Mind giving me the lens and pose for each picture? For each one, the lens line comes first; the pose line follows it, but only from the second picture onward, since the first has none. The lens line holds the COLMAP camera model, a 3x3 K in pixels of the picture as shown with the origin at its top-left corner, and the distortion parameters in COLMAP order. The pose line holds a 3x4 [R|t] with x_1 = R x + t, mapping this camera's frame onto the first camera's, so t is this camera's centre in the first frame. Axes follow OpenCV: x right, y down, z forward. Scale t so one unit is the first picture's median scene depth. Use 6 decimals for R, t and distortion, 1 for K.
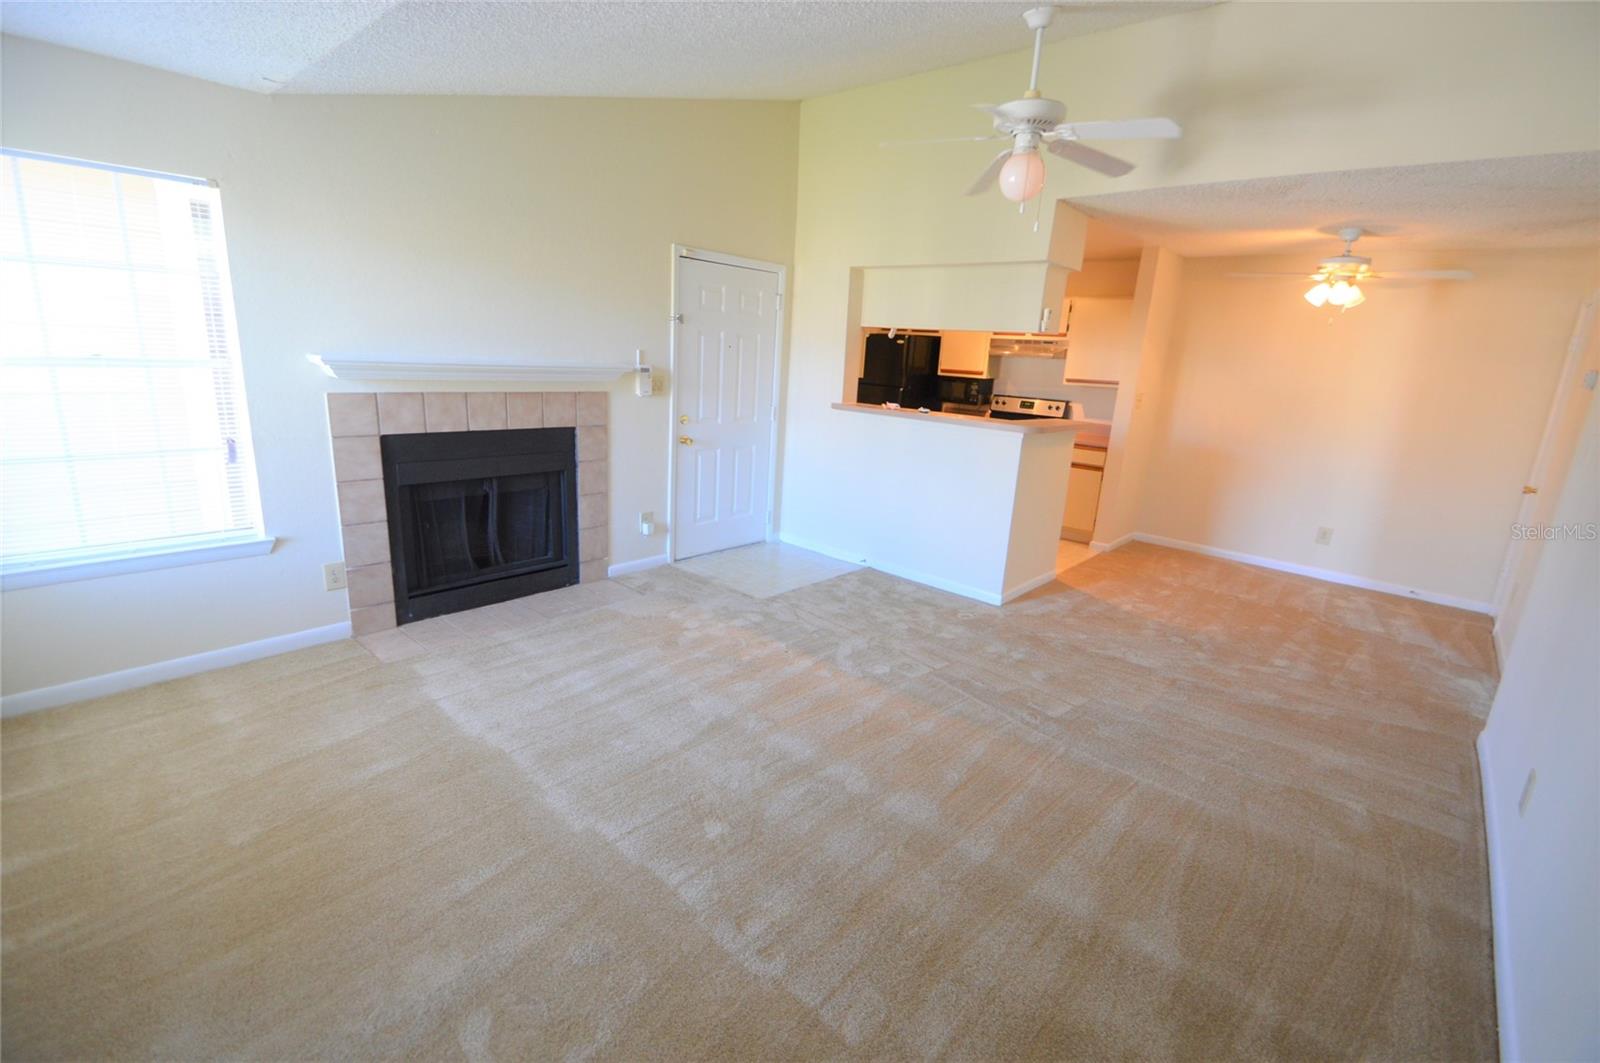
lens RADIAL K [[727.9, 0, 800.0], [0, 727.9, 531.5], [0, 0, 1]] dist [0.032112, -0.025178]
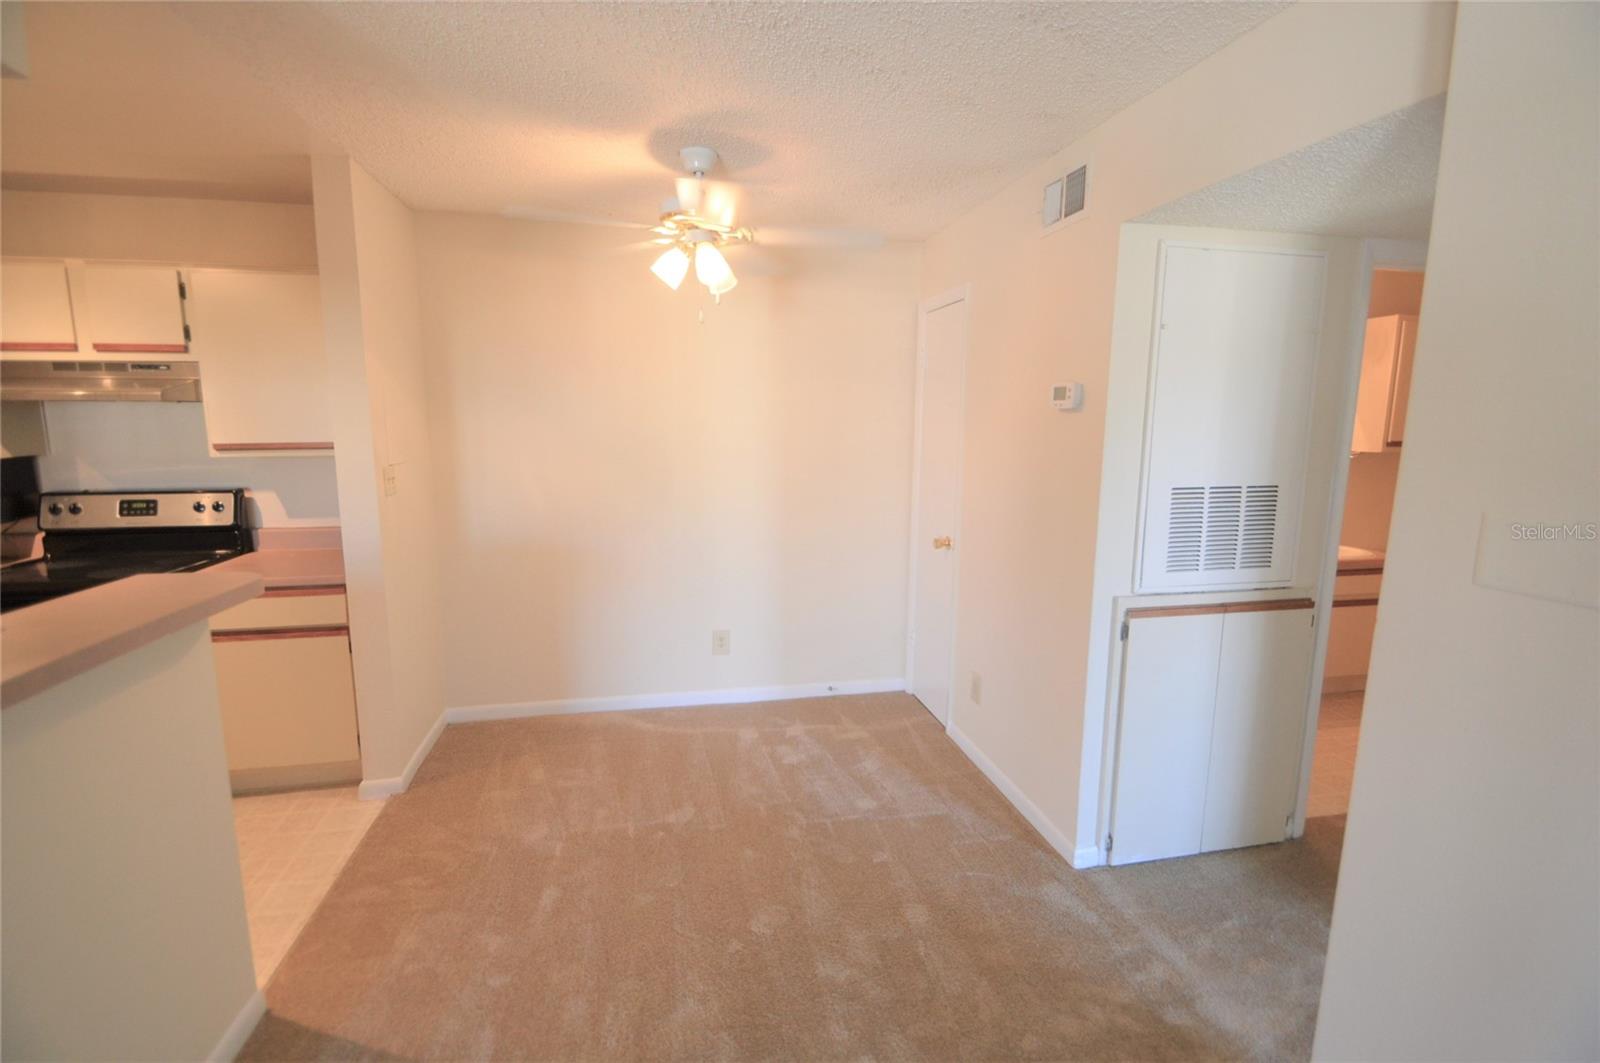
lens RADIAL K [[727.9, 0, 800.0], [0, 727.9, 531.5], [0, 0, 1]] dist [0.032112, -0.025178]
pose [[0.609968, -0.171053, 0.773744, 0.298530], [0.223959, 0.973829, 0.038732, -0.123913], [-0.760119, 0.149662, 0.632313, 0.594155]]
